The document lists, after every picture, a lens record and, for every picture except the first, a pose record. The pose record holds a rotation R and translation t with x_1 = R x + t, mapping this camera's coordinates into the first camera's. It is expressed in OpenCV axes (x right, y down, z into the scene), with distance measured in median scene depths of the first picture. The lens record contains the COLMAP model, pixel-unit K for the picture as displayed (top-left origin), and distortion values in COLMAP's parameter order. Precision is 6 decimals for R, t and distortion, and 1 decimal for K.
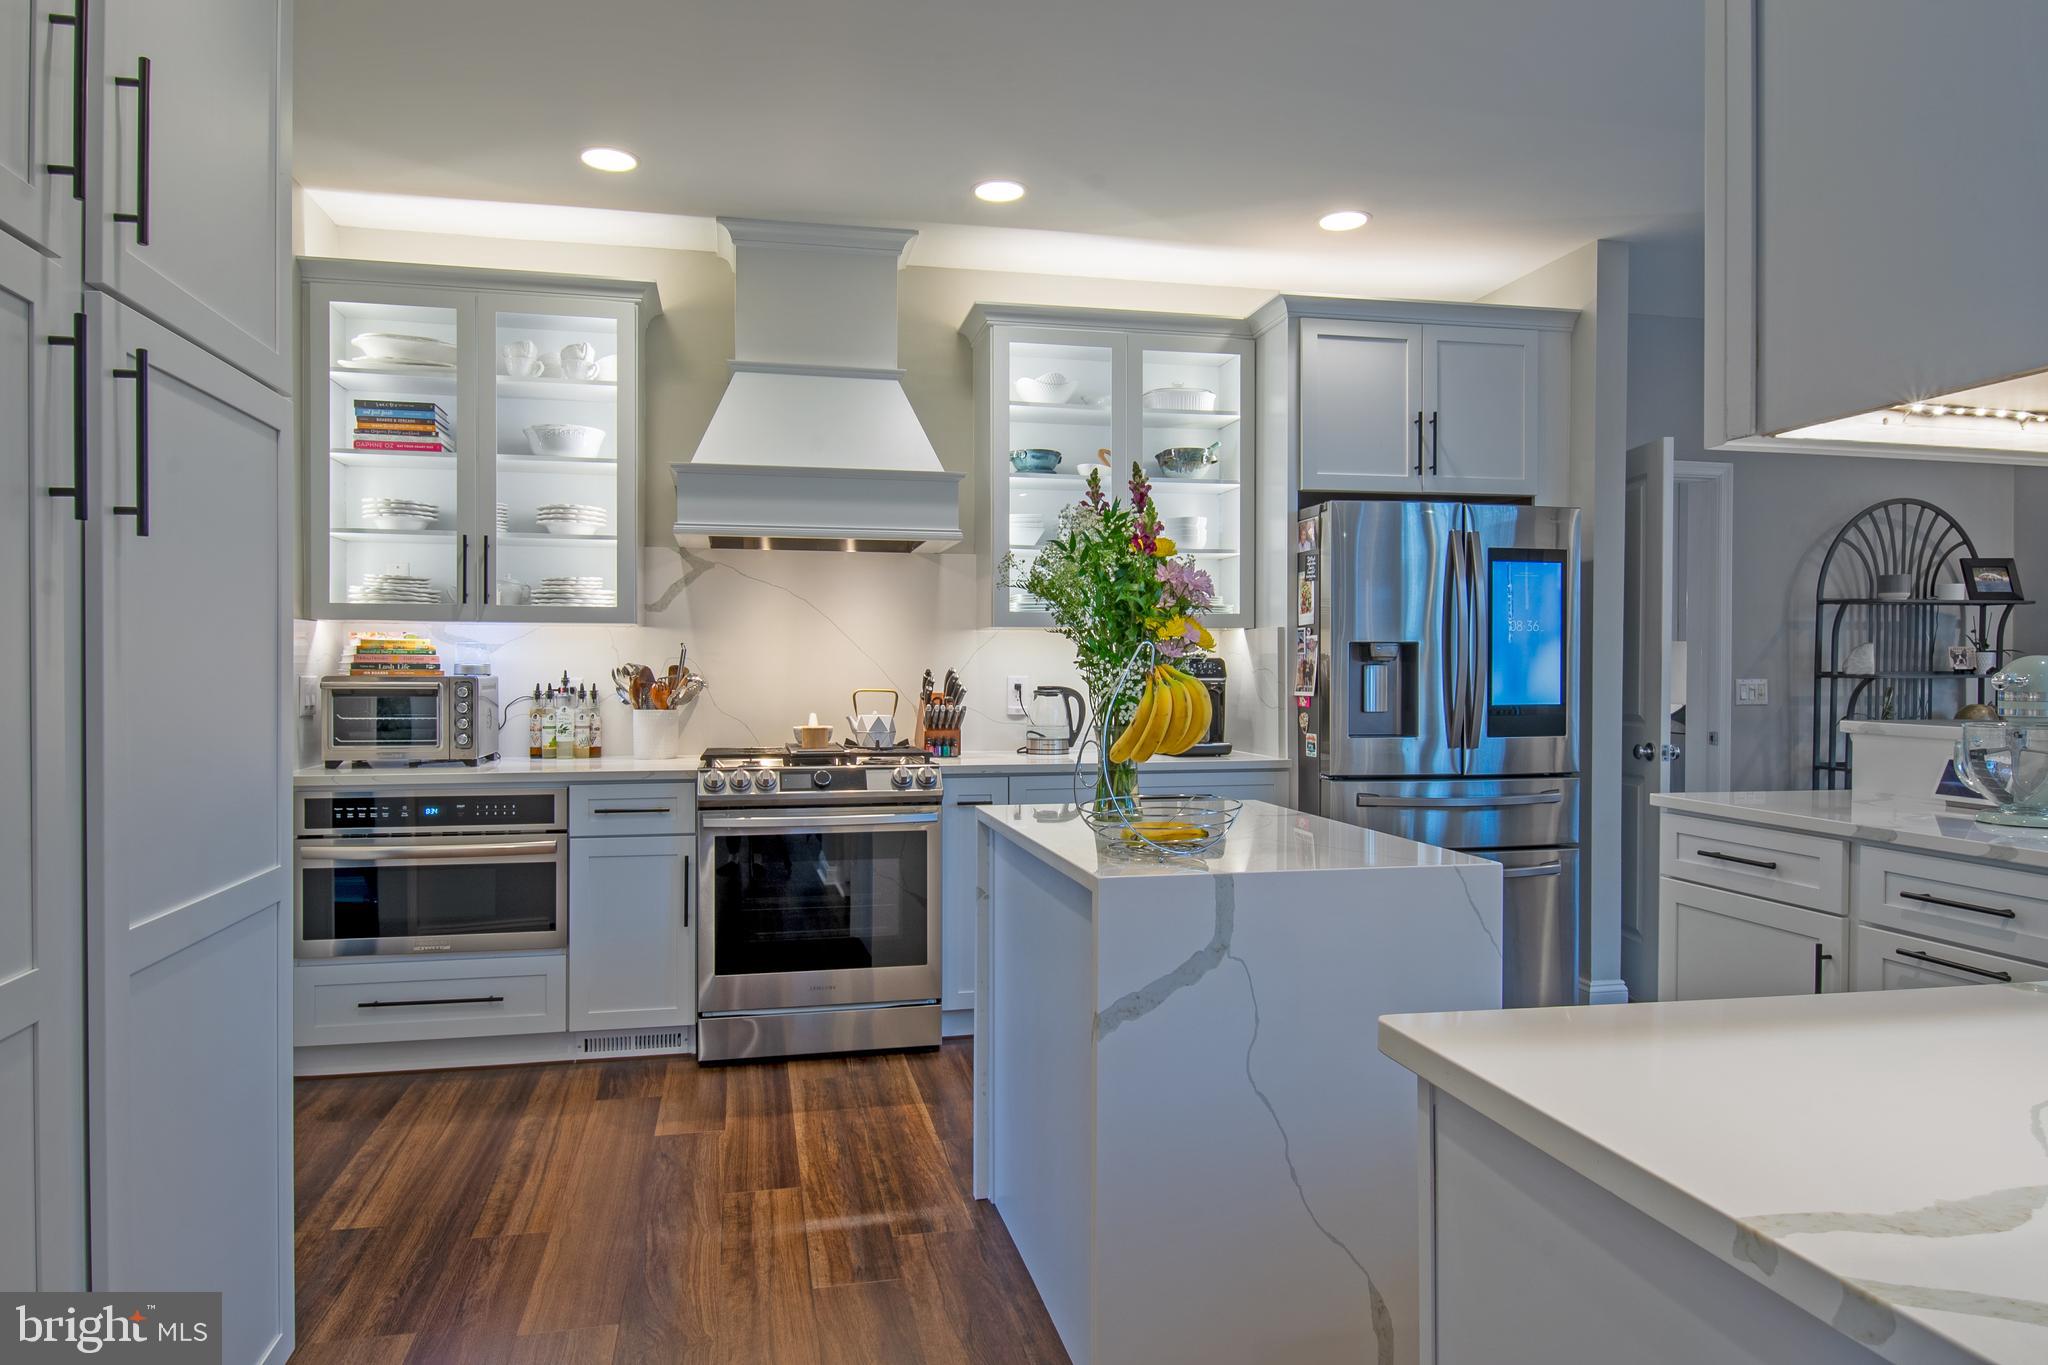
lens RADIAL K [[1225.9, 0, 997.6], [0, 1225.9, 681.1], [0, 0, 1]] dist [0.012033, 0.000240]
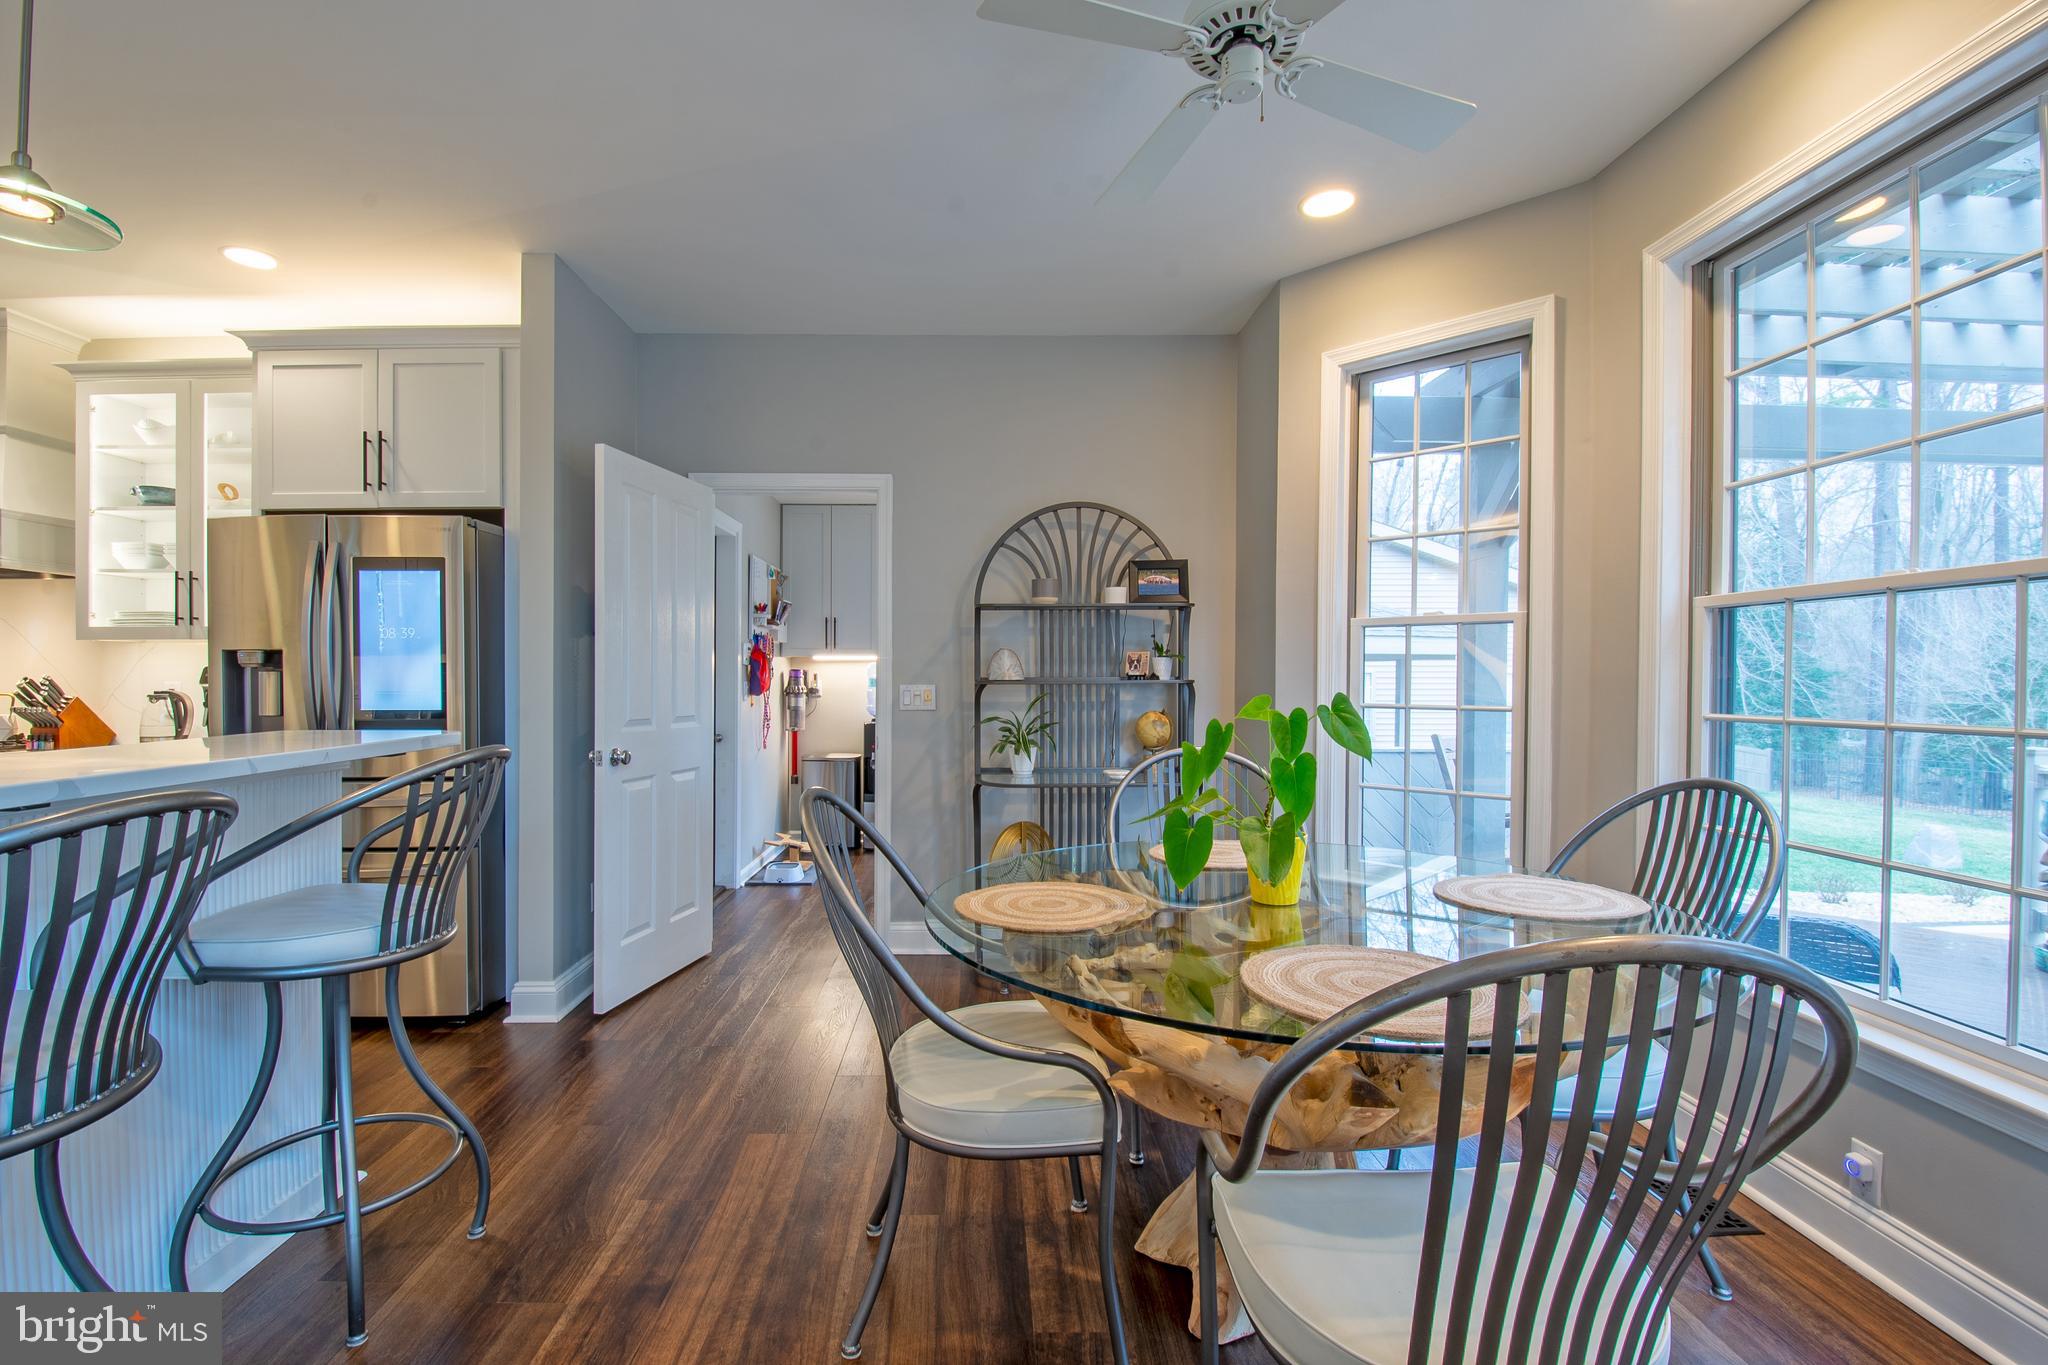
lens RADIAL K [[895.5, 0, 996.2], [0, 895.5, 689.6], [0, 0, 1]] dist [-0.012360, -0.005235]
pose [[0.980209, 0.002730, -0.197946, 1.097330], [-0.001412, 0.999976, 0.006800, -0.003799], [0.197960, -0.006386, 0.980189, 0.383012]]
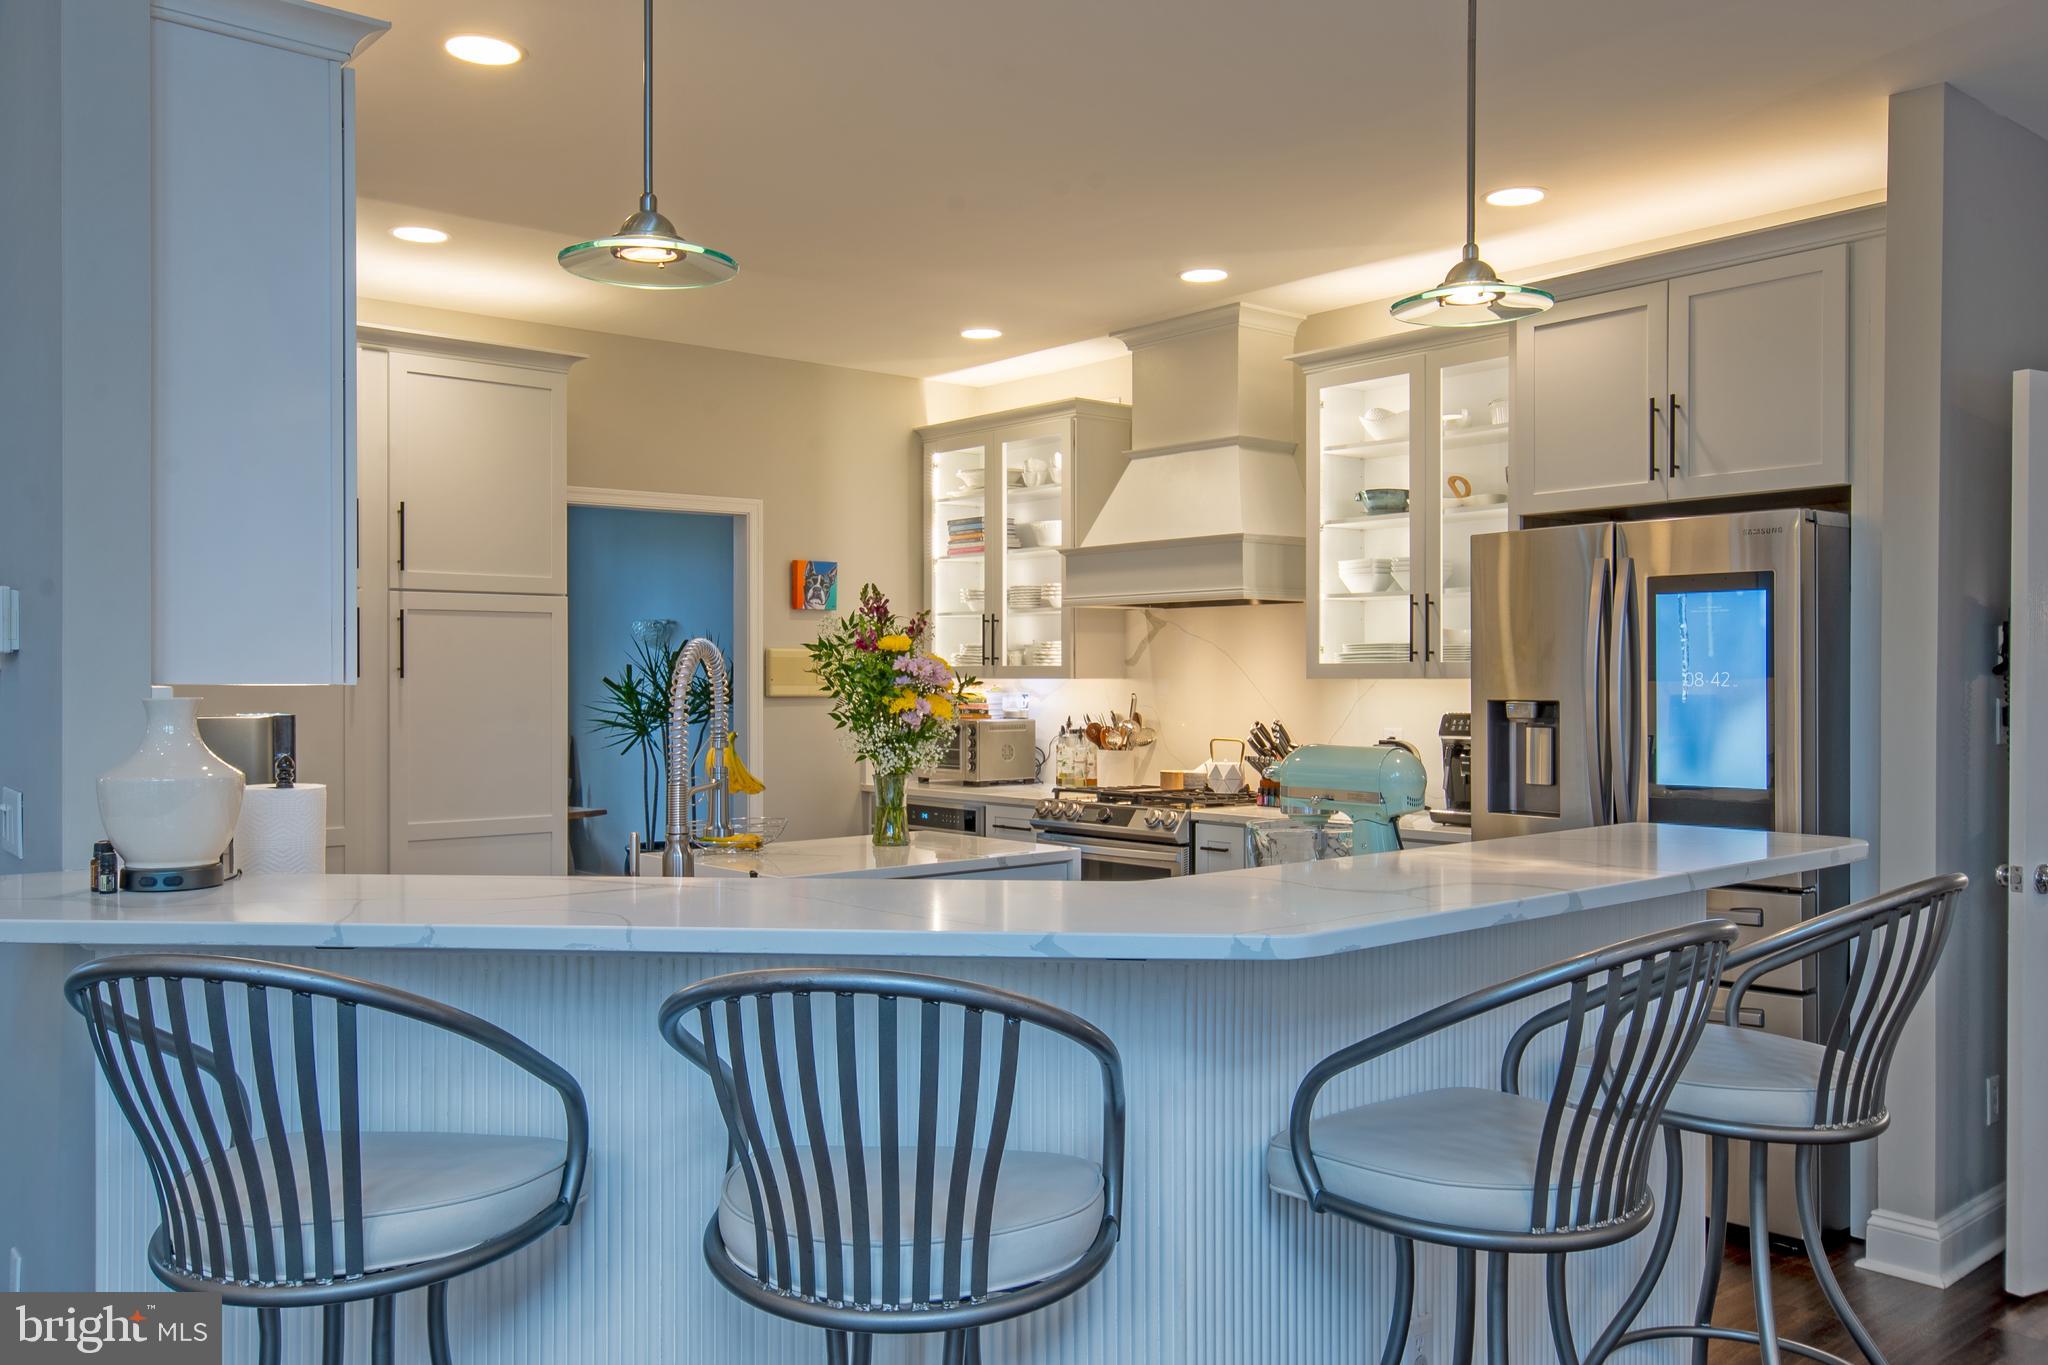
lens RADIAL K [[1637.8, 0, 1003.9], [0, 1637.8, 689.5], [0, 0, 1]] dist [0.010684, 0.005204]
pose [[0.472429, 0.004067, -0.881359, 1.128079], [-0.004558, 0.999987, 0.002171, -0.040303], [0.881357, 0.002992, 0.472442, 0.171503]]
